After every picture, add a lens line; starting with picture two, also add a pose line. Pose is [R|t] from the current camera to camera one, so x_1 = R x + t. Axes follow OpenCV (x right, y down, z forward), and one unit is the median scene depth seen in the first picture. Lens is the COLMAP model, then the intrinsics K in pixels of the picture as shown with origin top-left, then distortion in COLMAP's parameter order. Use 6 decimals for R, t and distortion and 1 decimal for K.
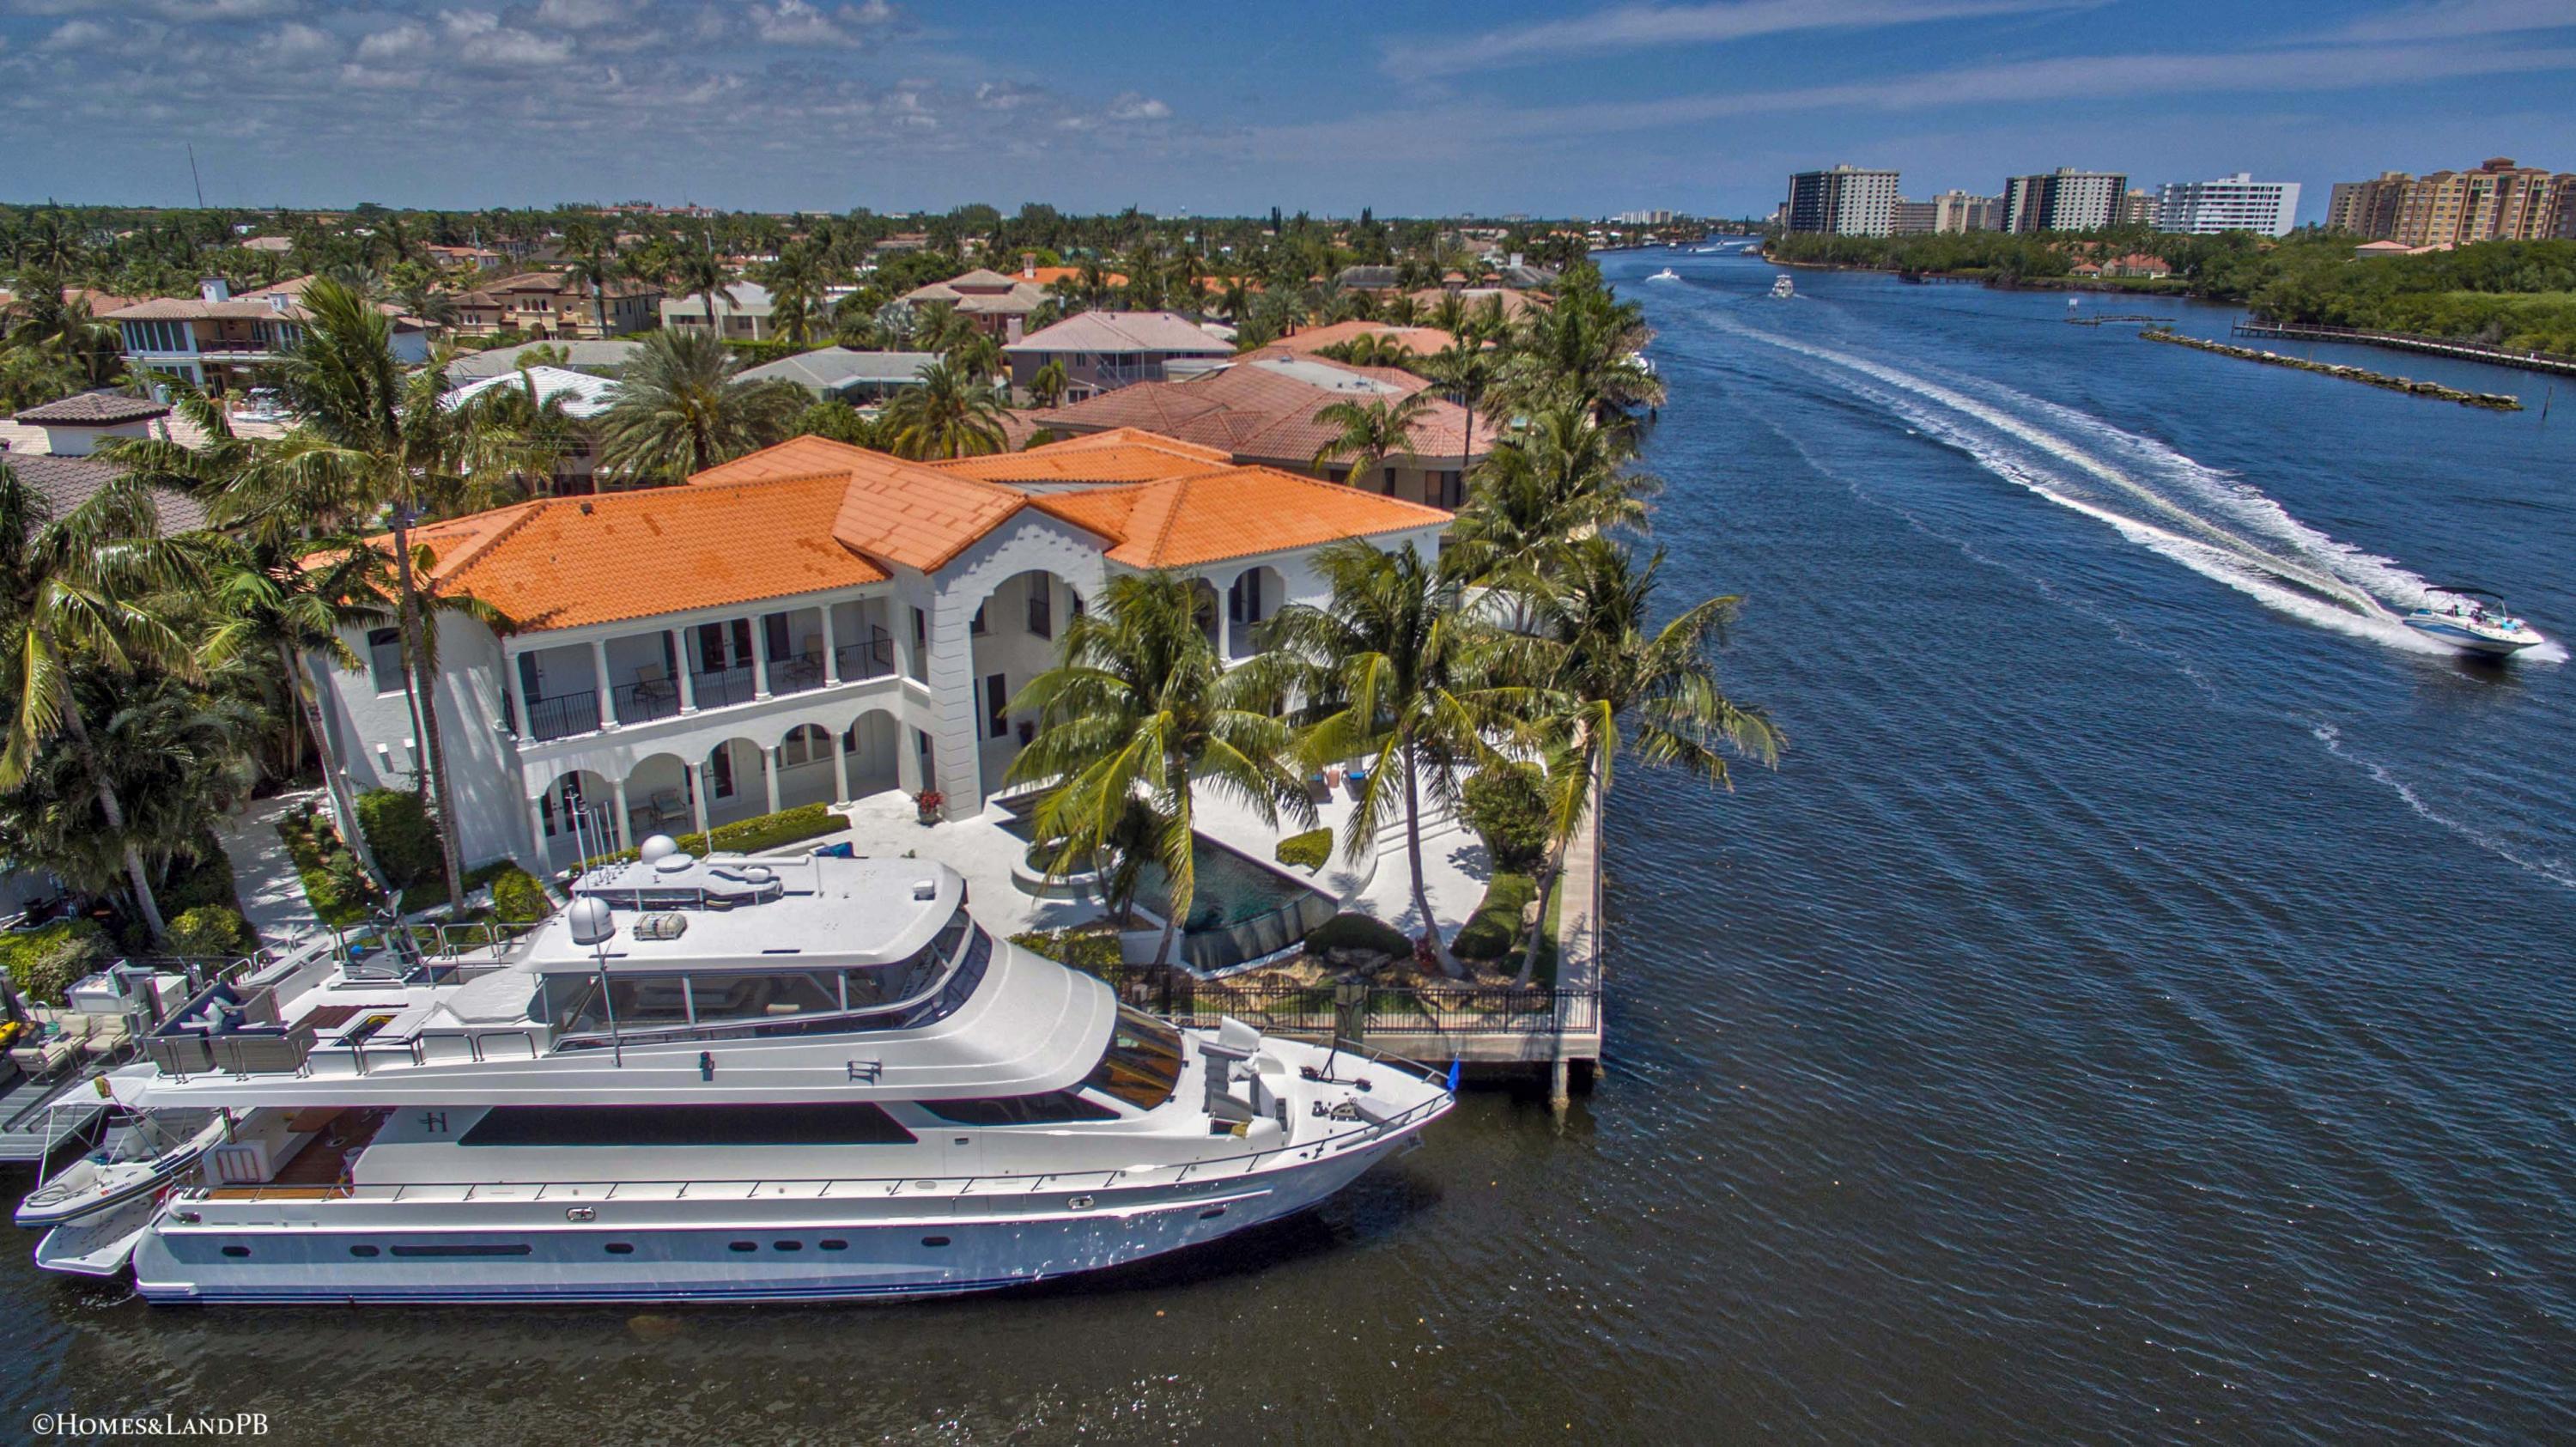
lens RADIAL K [[1453.2, 0, 1288.0], [0, 1453.2, 723.5], [0, 0, 1]] dist [0.005560, 0.000496]
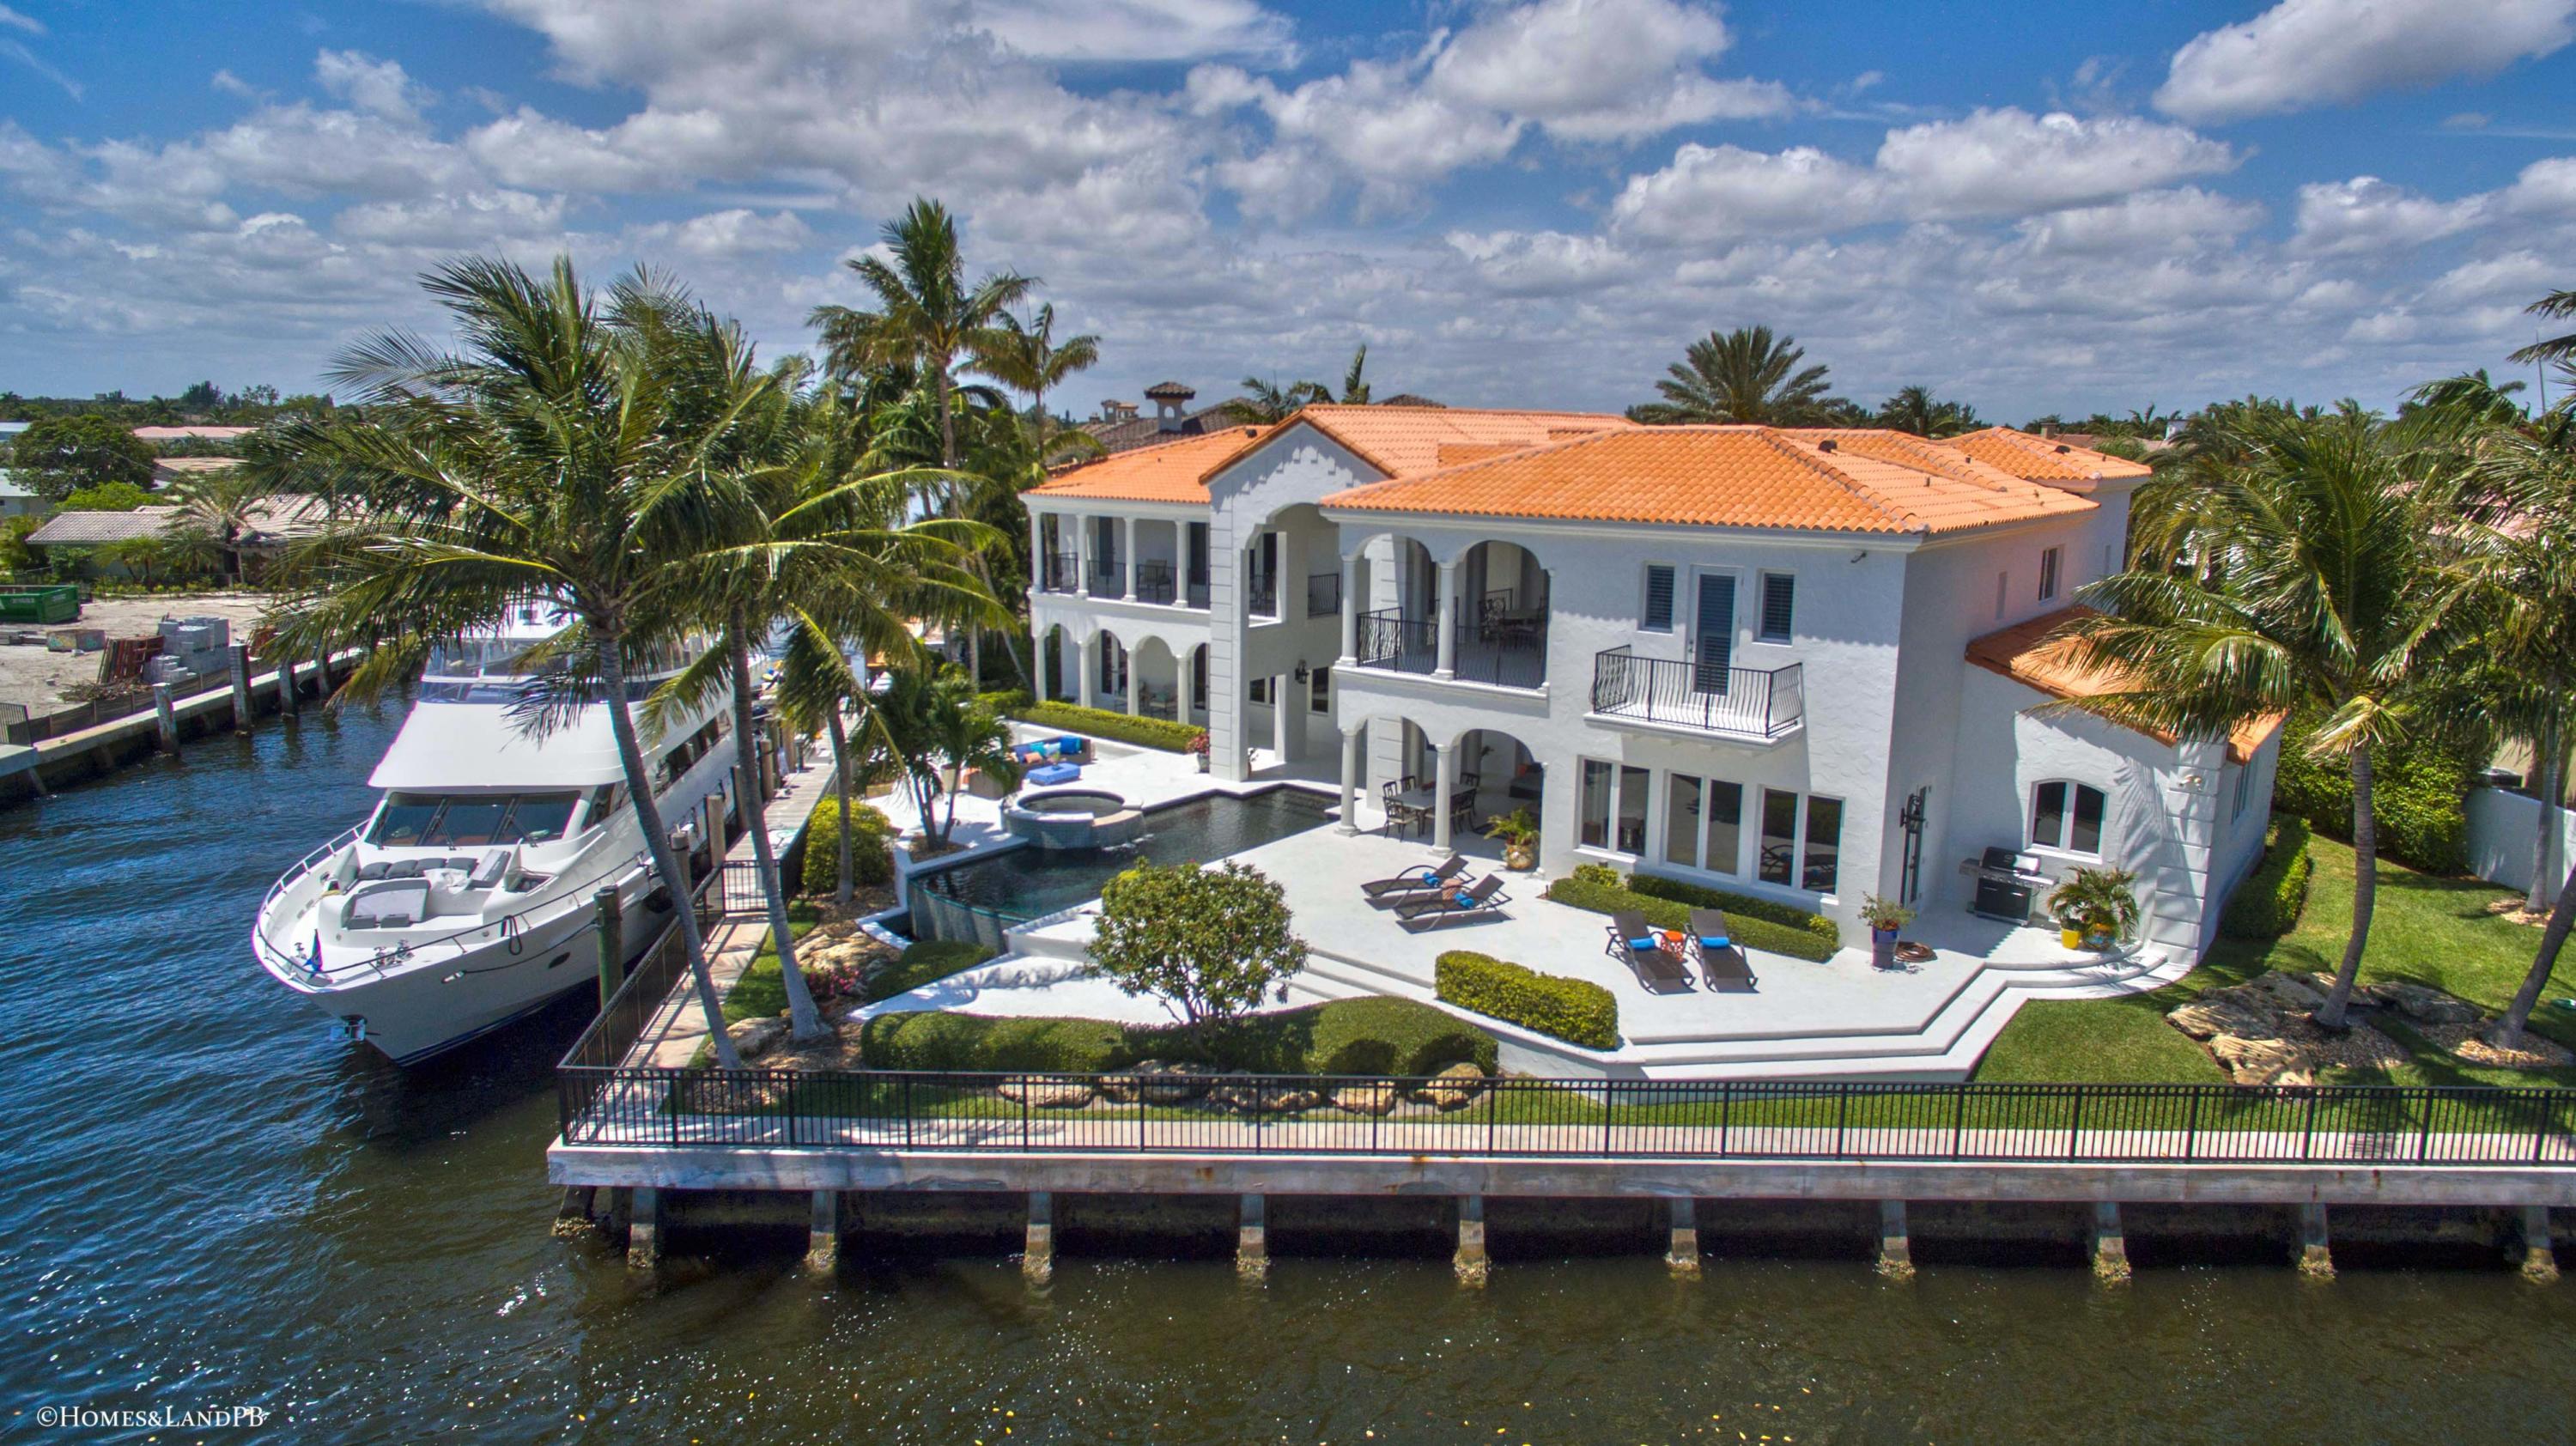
lens RADIAL K [[1453.1, 0, 1288.0], [0, 1453.1, 723.0], [0, 0, 1]] dist [0.005560, 0.000496]
pose [[0.177563, 0.197403, -0.964108, 0.749727], [-0.311834, 0.940478, 0.135133, -0.113674], [0.933397, 0.276647, 0.228551, 0.988773]]
